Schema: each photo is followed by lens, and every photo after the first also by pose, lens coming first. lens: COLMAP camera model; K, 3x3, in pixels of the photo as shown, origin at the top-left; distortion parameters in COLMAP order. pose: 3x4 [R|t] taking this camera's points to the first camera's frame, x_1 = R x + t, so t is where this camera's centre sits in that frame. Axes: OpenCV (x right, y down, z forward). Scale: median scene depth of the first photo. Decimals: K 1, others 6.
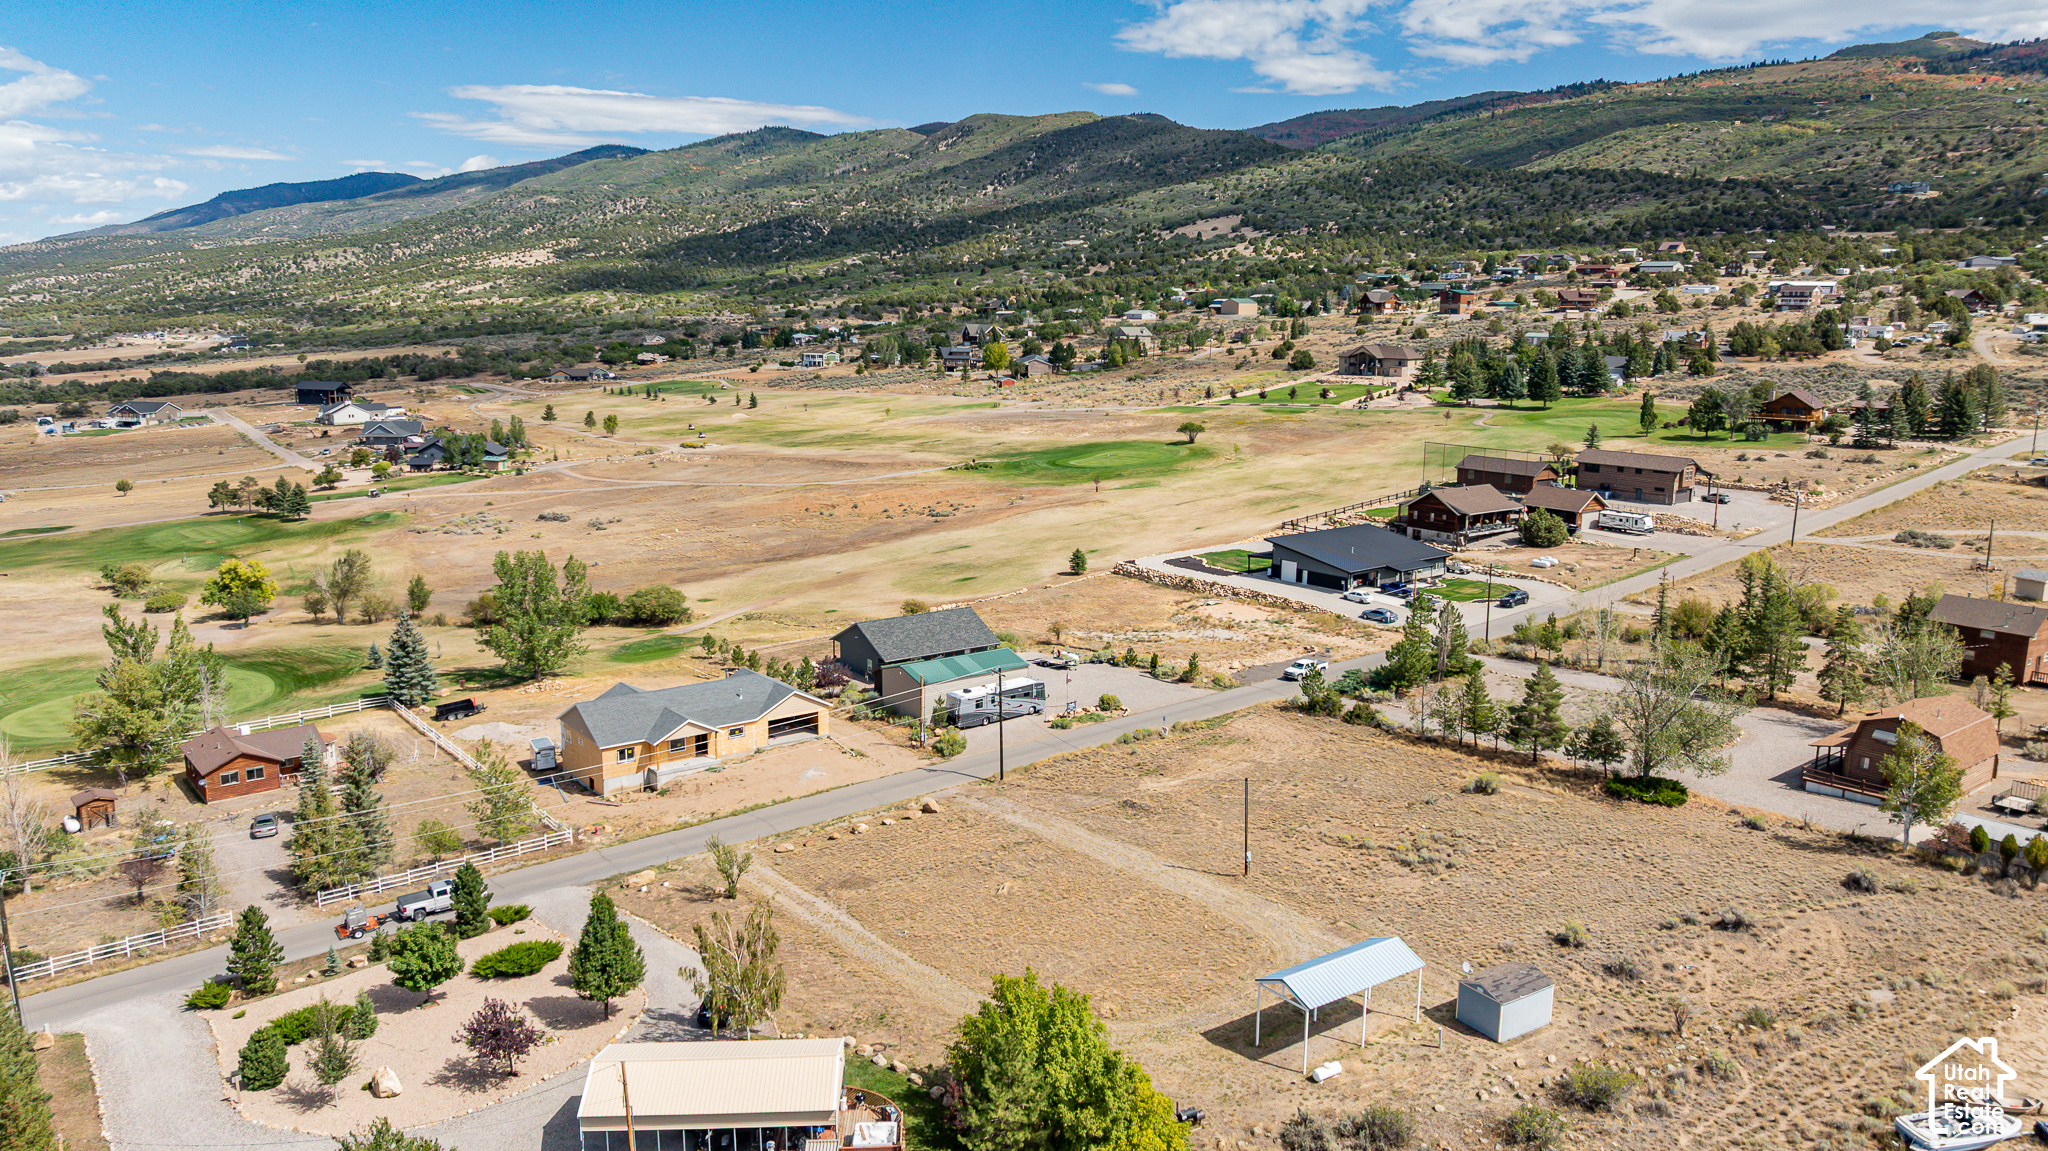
lens RADIAL K [[1432.9, 0, 1024.0], [0, 1432.9, 575.5], [0, 0, 1]] dist [-0.022572, 0.013582]
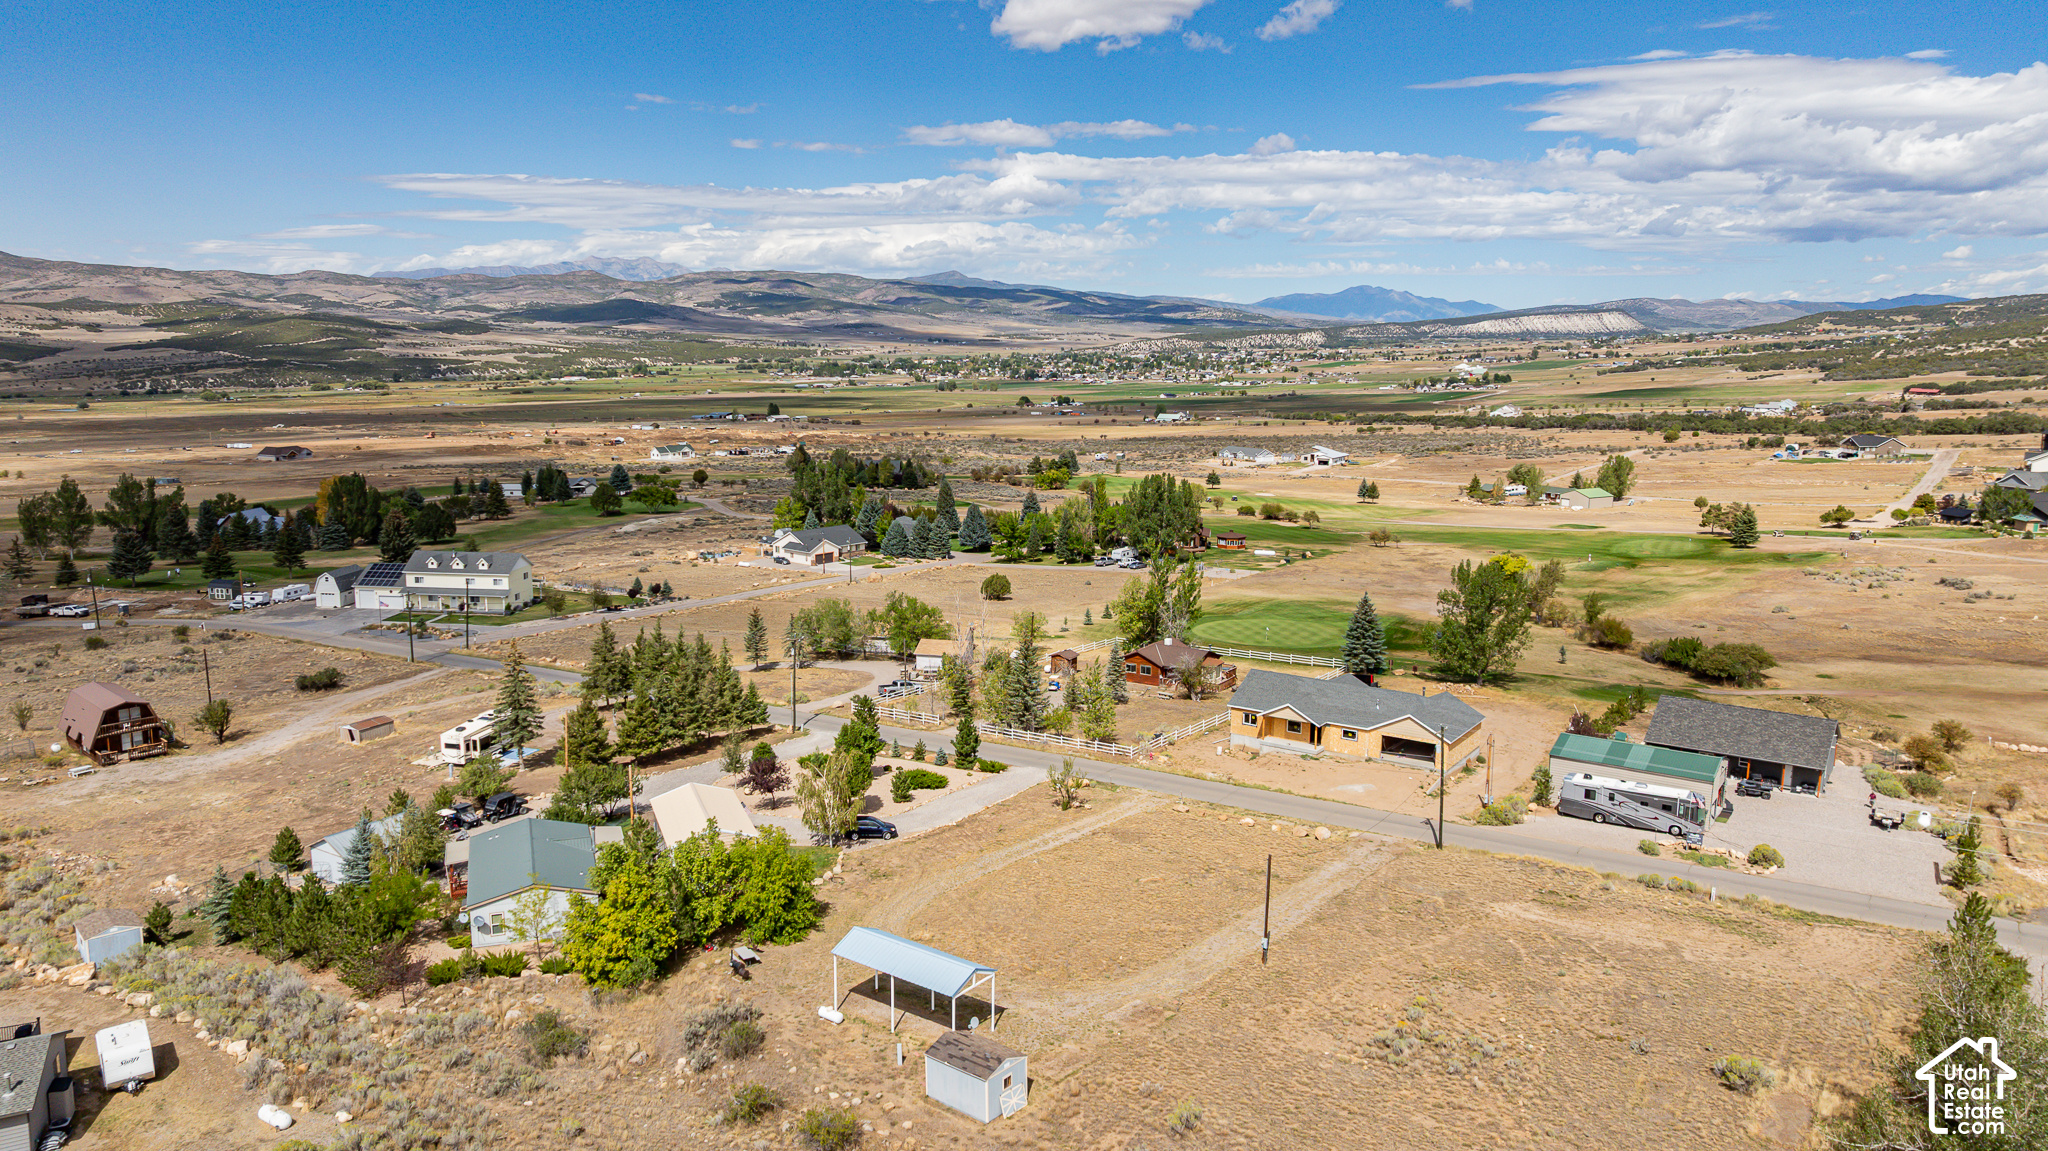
lens RADIAL K [[1432.9, 0, 1024.0], [0, 1432.9, 575.5], [0, 0, 1]] dist [-0.022572, 0.013582]
pose [[0.310919, 0.155773, -0.937584, 0.422035], [-0.181528, 0.978050, 0.102298, -0.042476], [0.932940, 0.138392, 0.332371, 0.246691]]
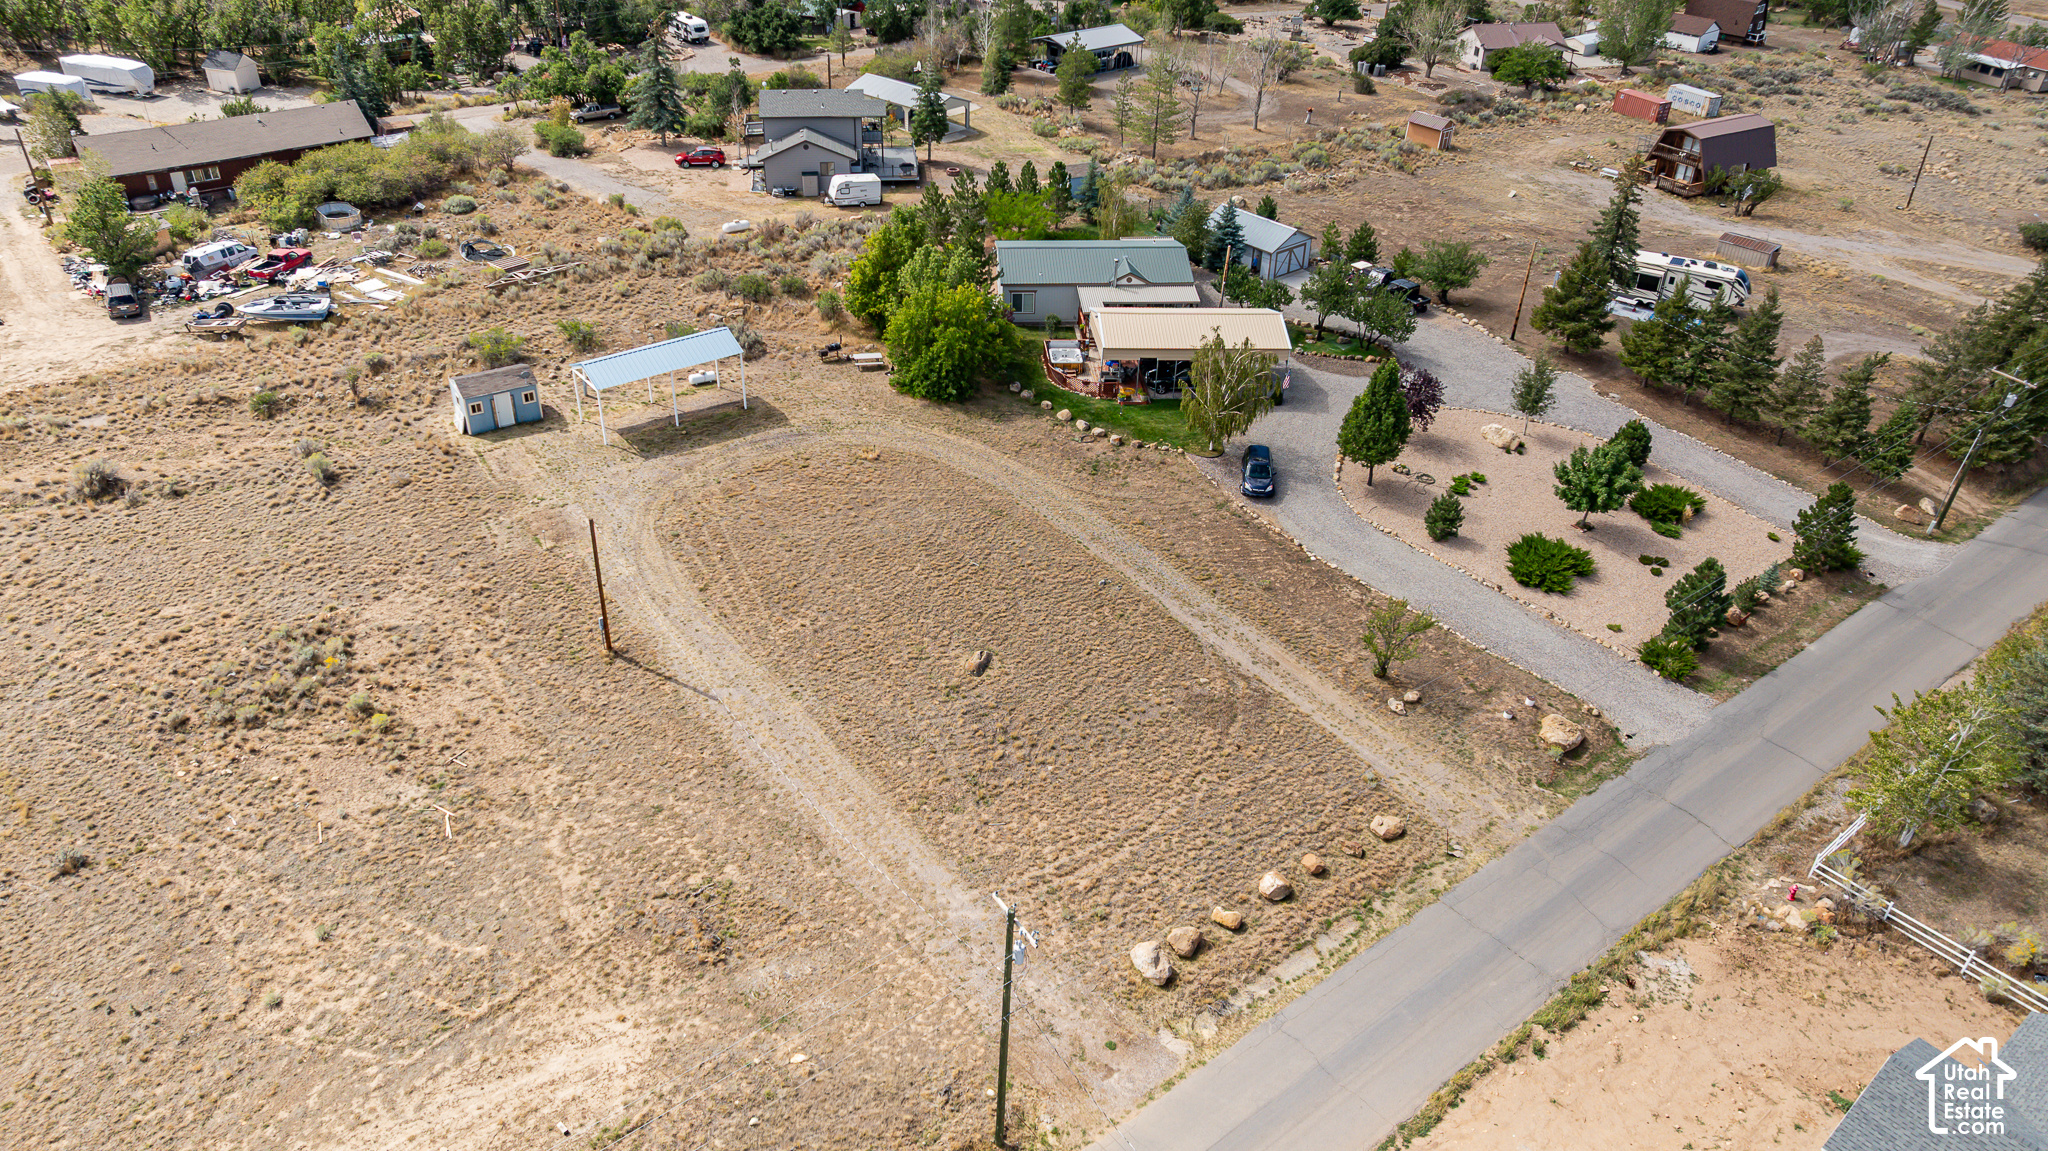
lens RADIAL K [[1432.9, 0, 1024.0], [0, 1432.9, 575.5], [0, 0, 1]] dist [-0.022572, 0.013582]
pose [[-0.999063, -0.009732, -0.042161, -0.002768], [-0.036253, 0.720194, 0.692825, -0.127865], [0.023622, 0.693704, -0.719873, 0.675576]]
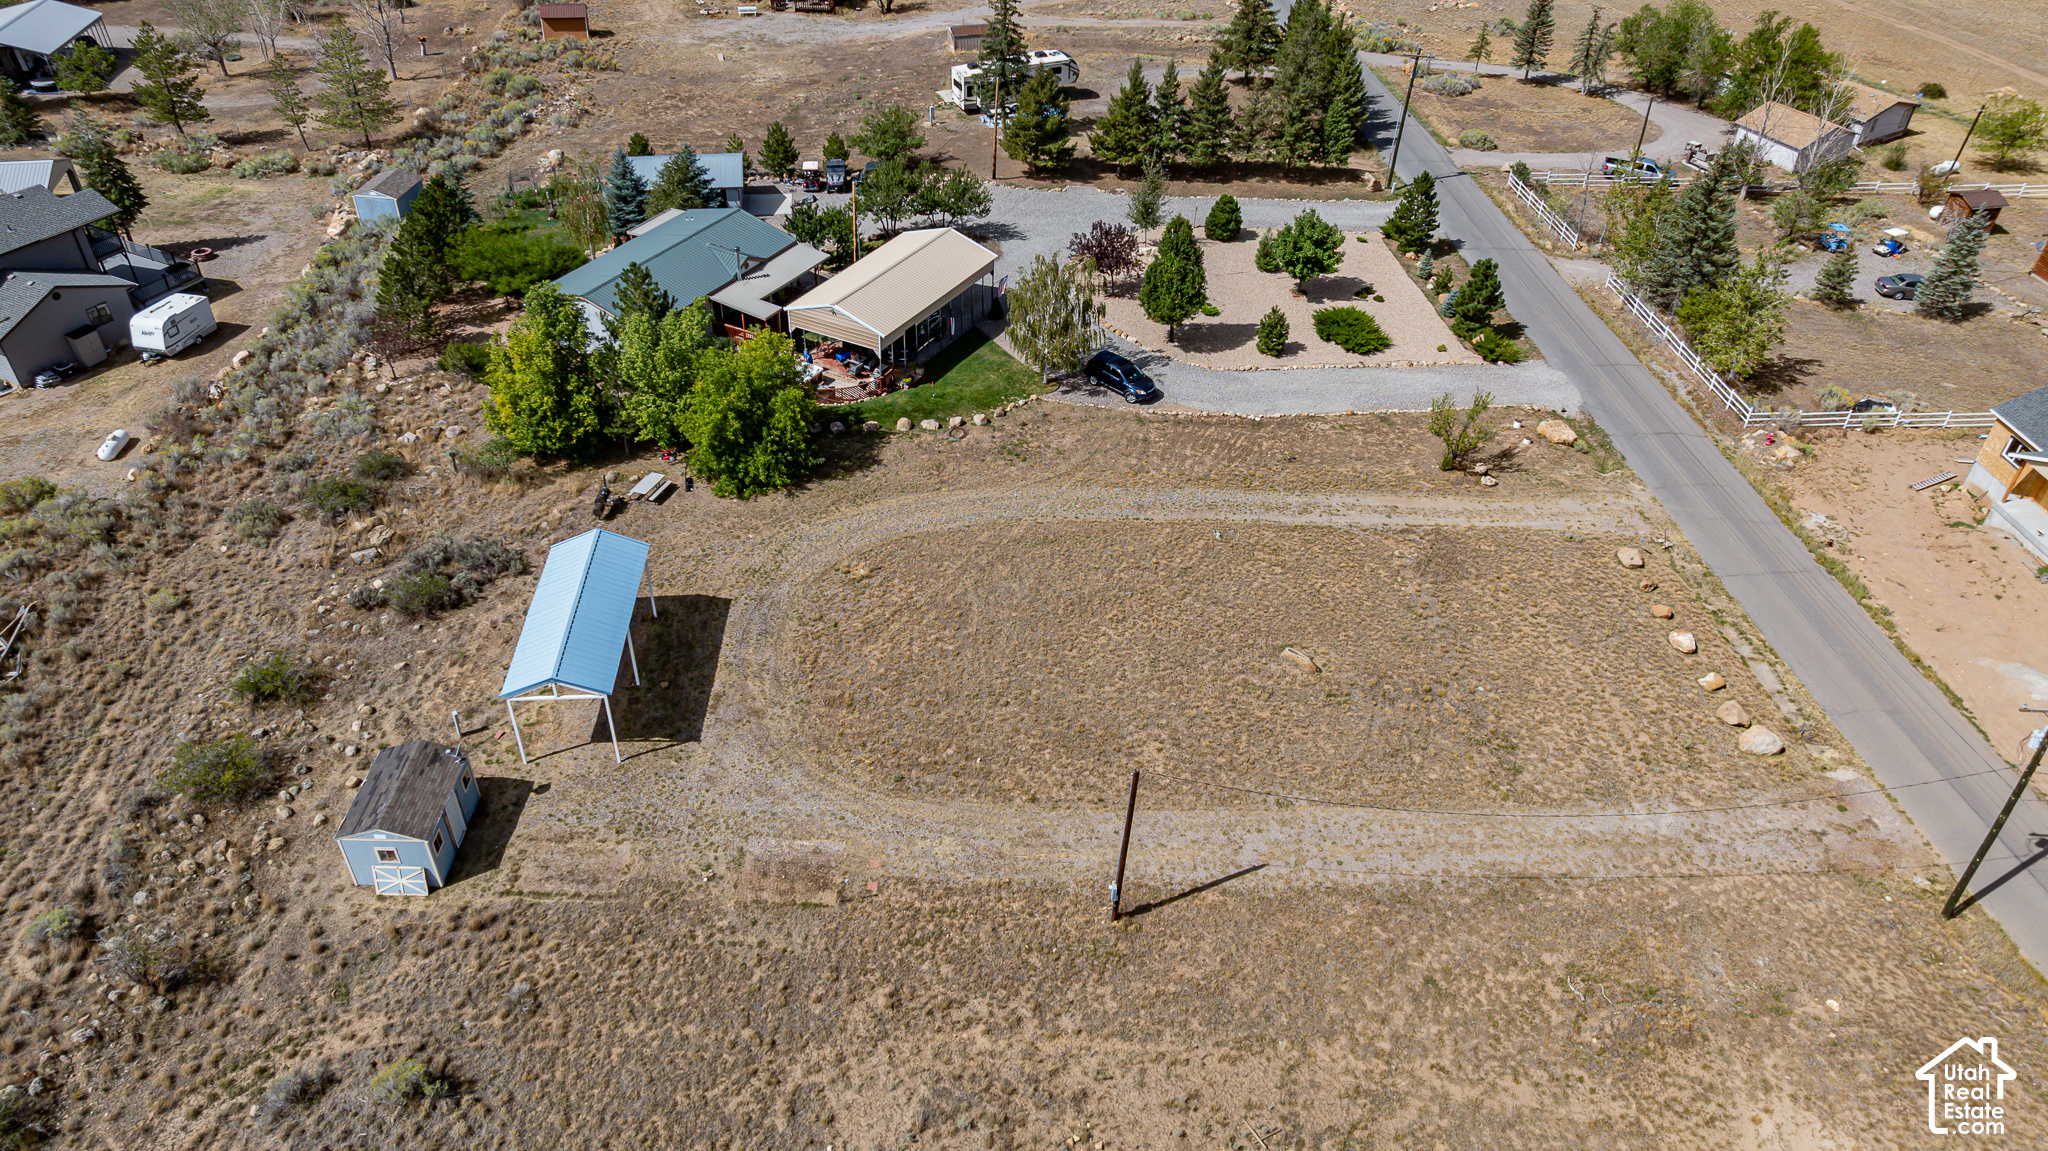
lens RADIAL K [[1432.9, 0, 1024.0], [0, 1432.9, 575.5], [0, 0, 1]] dist [-0.022572, 0.013582]
pose [[-0.530792, 0.506910, -0.679193, 0.206797], [-0.179908, 0.715746, 0.674790, -0.091759], [0.828187, 0.480365, -0.288715, 0.492698]]
